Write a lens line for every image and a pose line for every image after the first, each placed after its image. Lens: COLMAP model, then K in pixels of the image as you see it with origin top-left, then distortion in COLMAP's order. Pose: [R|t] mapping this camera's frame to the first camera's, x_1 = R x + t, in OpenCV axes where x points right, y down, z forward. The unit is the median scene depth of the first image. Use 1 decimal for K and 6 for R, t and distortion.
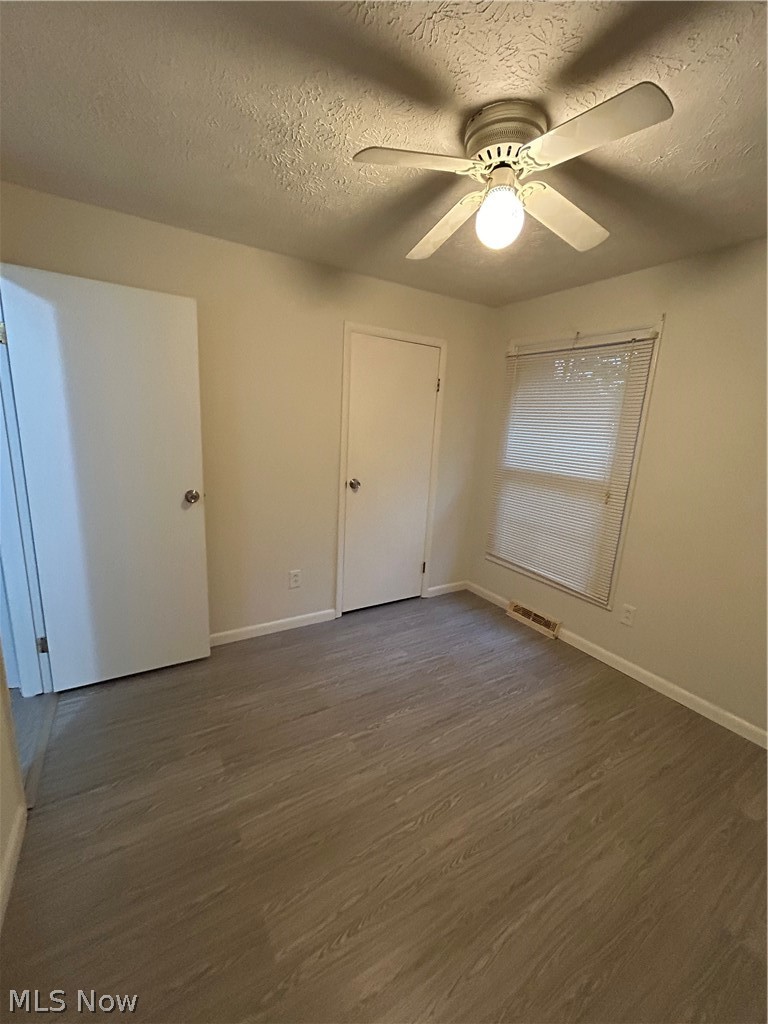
lens RADIAL K [[416.4, 0, 386.8], [0, 416.4, 509.4], [0, 0, 1]] dist [-0.003770, 0.001014]
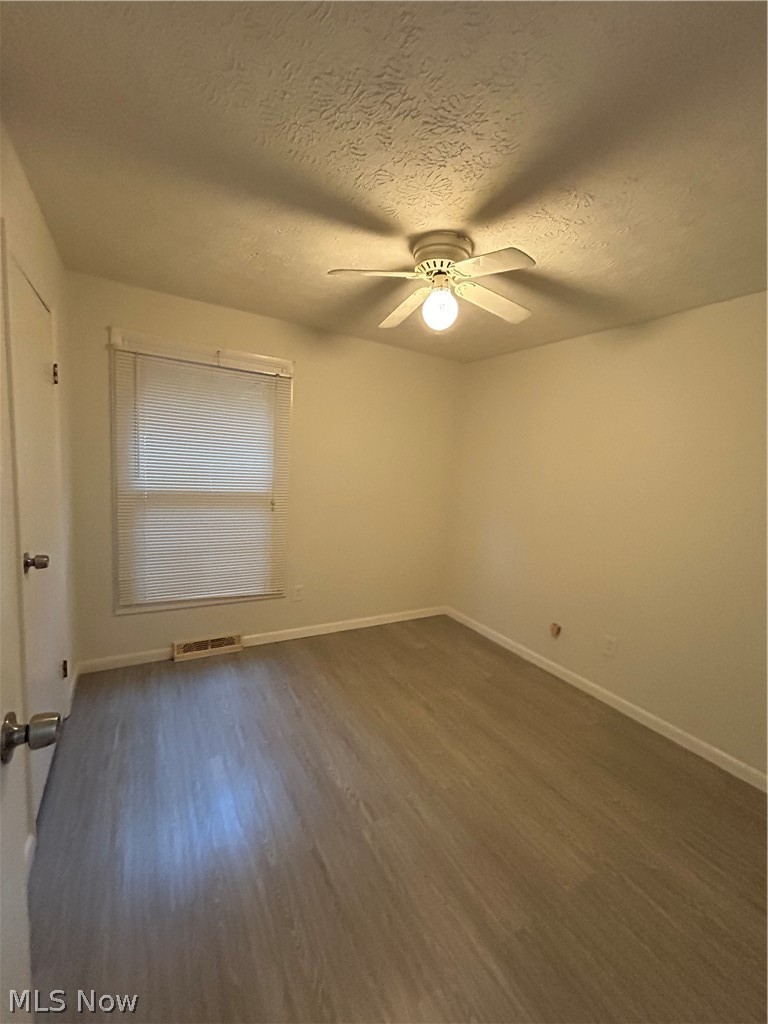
lens RADIAL K [[416.4, 0, 387.1], [0, 416.4, 509.0], [0, 0, 1]] dist [-0.003770, 0.001014]
pose [[0.016163, -0.167295, 0.985774, -1.007568], [0.139356, 0.976657, 0.163463, -0.268919], [-0.990110, 0.134732, 0.039100, 1.031632]]
